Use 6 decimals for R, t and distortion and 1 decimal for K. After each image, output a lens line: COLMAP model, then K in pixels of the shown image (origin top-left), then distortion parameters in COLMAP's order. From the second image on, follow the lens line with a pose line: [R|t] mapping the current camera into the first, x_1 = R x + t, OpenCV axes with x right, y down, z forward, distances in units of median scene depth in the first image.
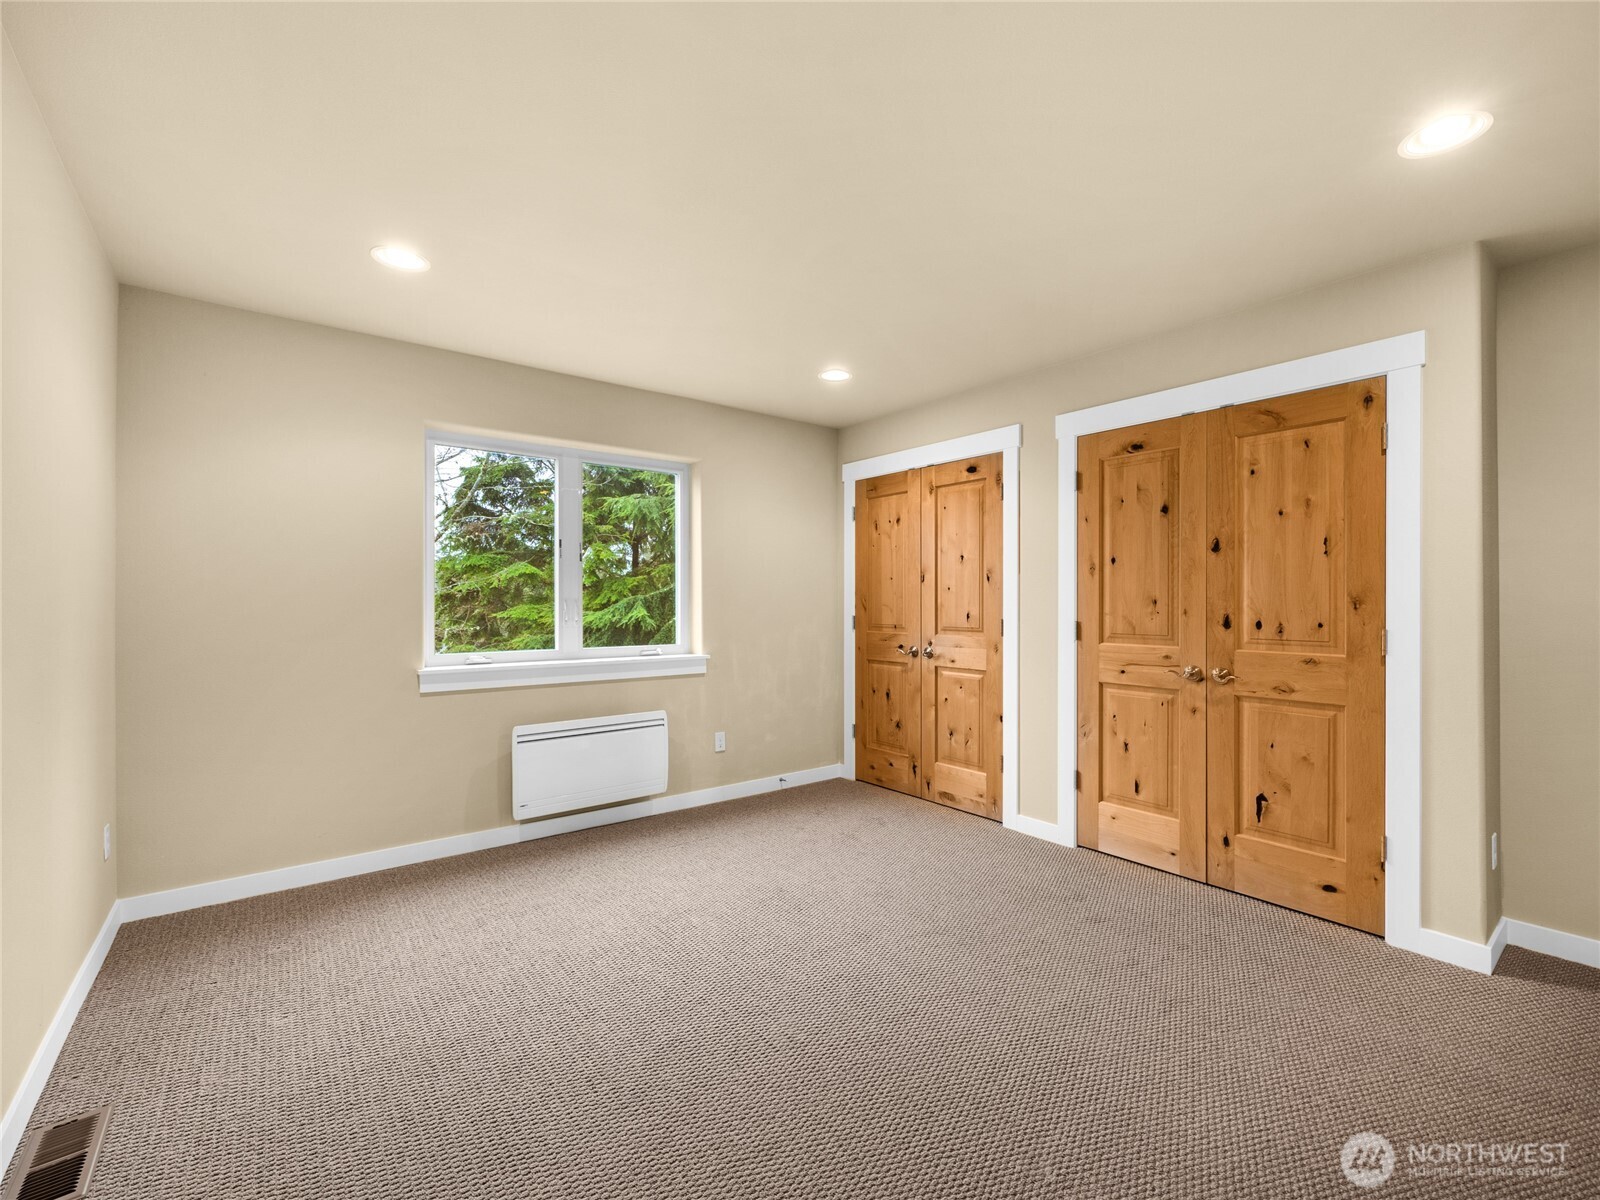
lens RADIAL K [[699.5, 0, 800.0], [0, 699.5, 600.0], [0, 0, 1]] dist [-0.001321, -0.000123]
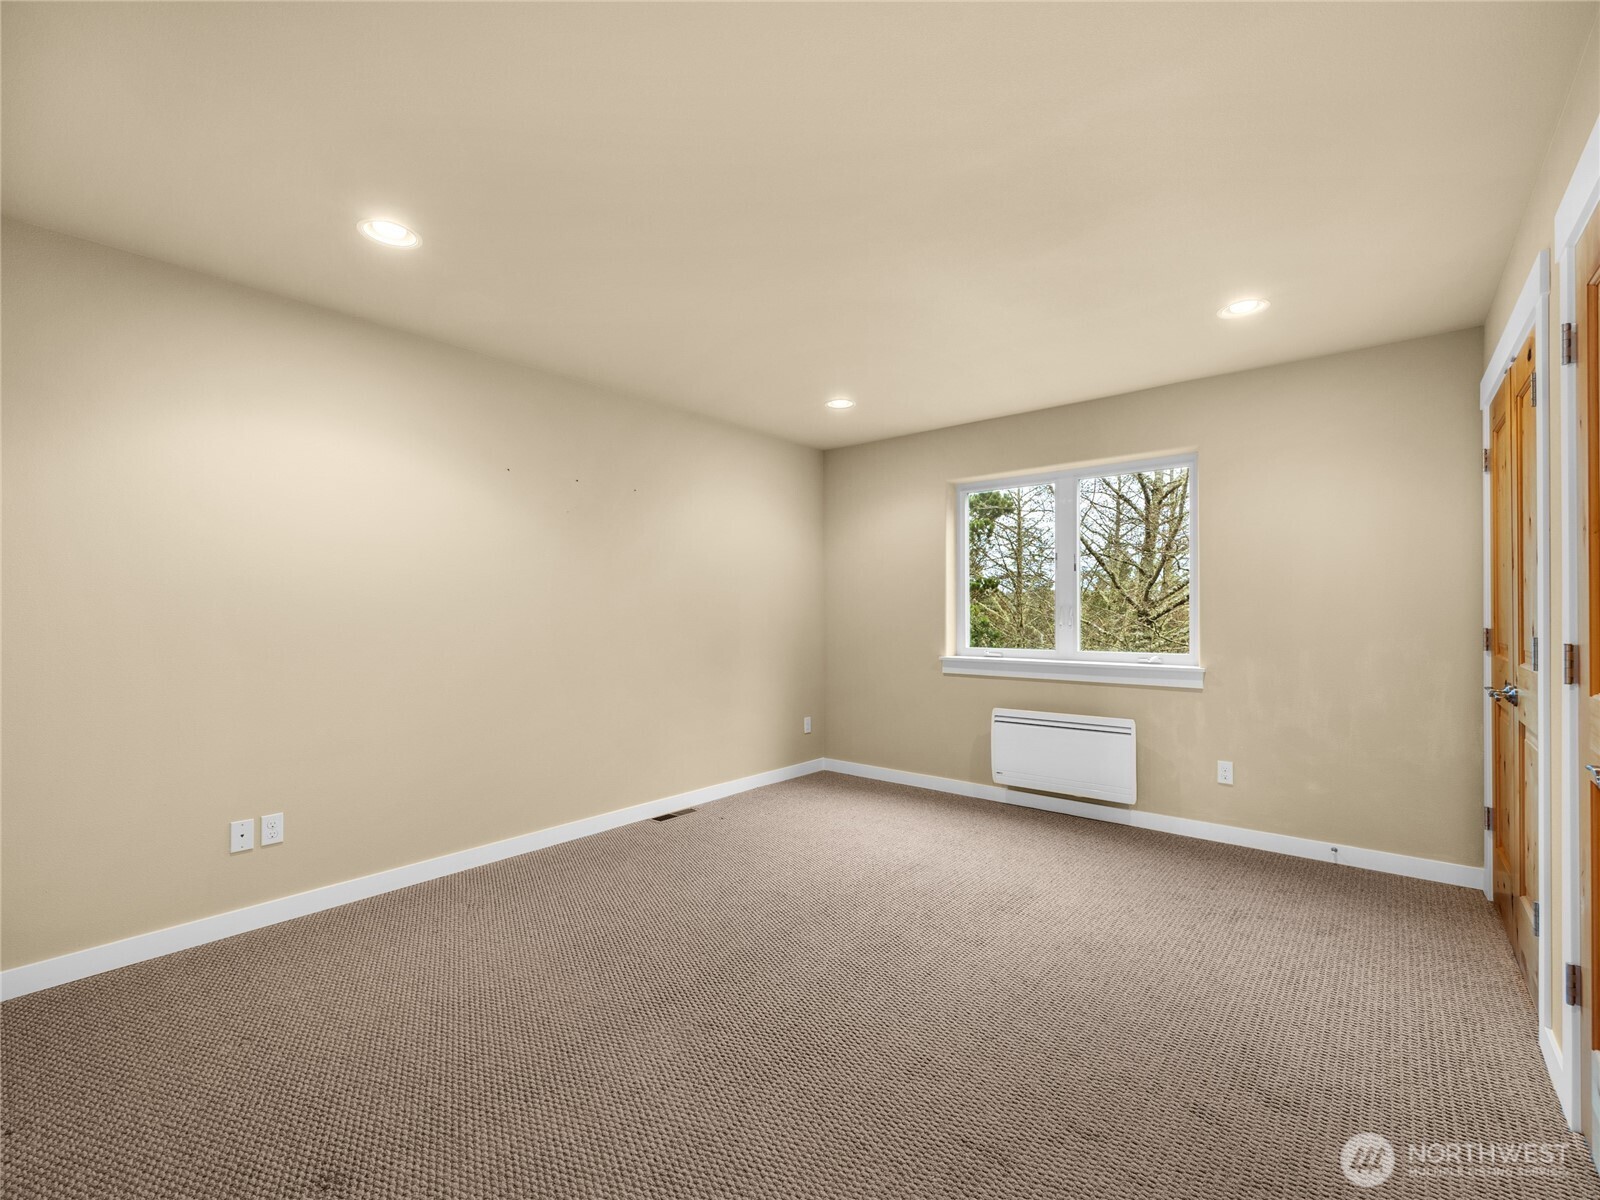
lens RADIAL K [[699.5, 0, 800.0], [0, 699.5, 600.0], [0, 0, 1]] dist [-0.001321, -0.000123]
pose [[0.205093, -0.012919, -0.978657, 0.691696], [0.011974, 0.999871, -0.010690, -0.004057], [0.978669, -0.009526, 0.205221, 0.365379]]
